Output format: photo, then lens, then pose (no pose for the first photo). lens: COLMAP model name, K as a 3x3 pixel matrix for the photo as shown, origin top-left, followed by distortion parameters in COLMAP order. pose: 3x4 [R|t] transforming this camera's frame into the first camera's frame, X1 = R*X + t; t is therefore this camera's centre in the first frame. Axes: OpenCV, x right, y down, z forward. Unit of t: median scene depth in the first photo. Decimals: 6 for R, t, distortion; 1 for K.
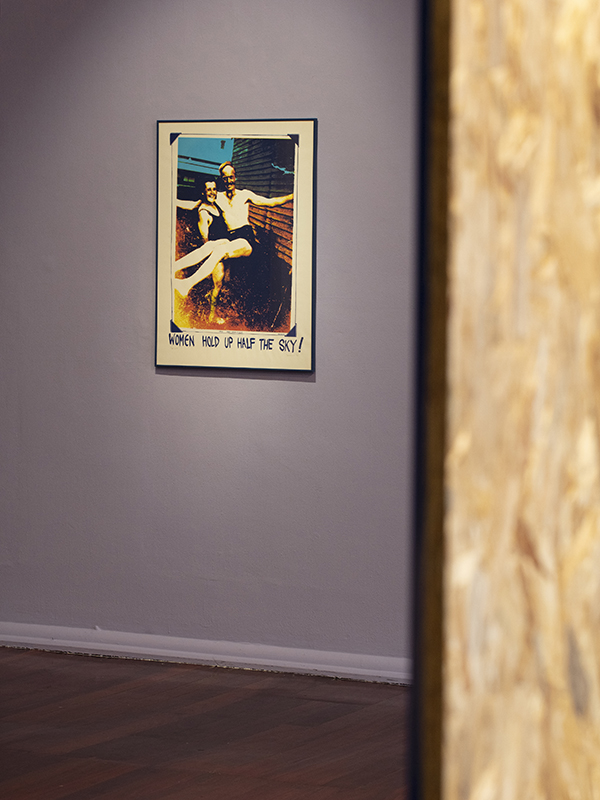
lens RADIAL K [[2427.3, 0, 300.0], [0, 2427.3, 400.0], [0, 0, 1]] dist [0.006980, 0.305786]
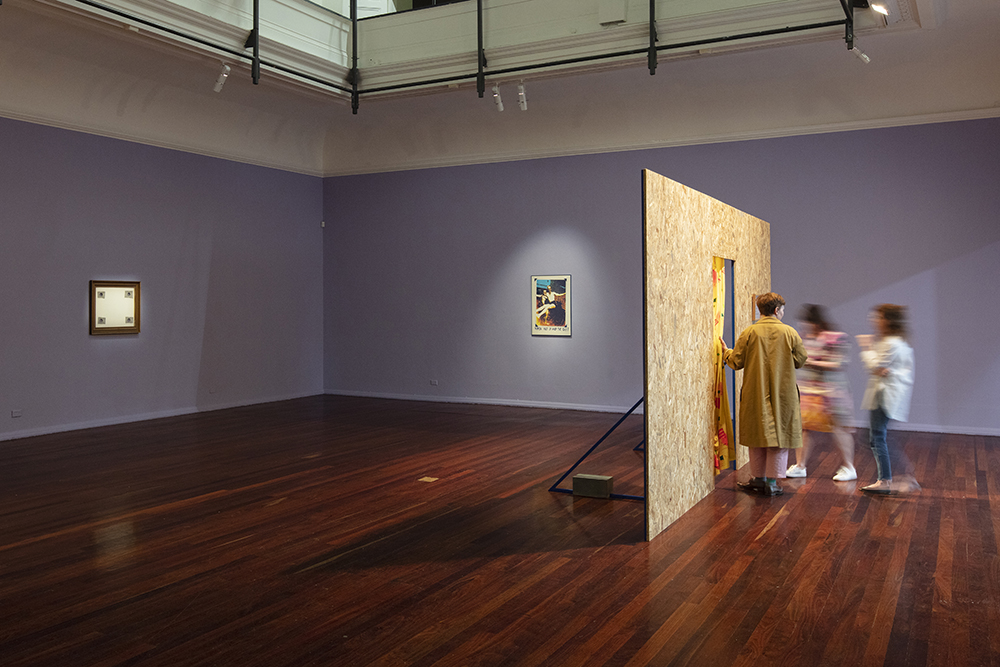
lens RADIAL K [[874.0, 0, 500.0], [0, 874.0, 333.5], [0, 0, 1]] dist [0.003501, 0.001865]
pose [[0.999727, -0.018897, -0.013742, -0.094177], [0.018583, 0.999572, -0.022614, 0.015947], [0.014163, 0.022353, 0.999650, -0.485943]]
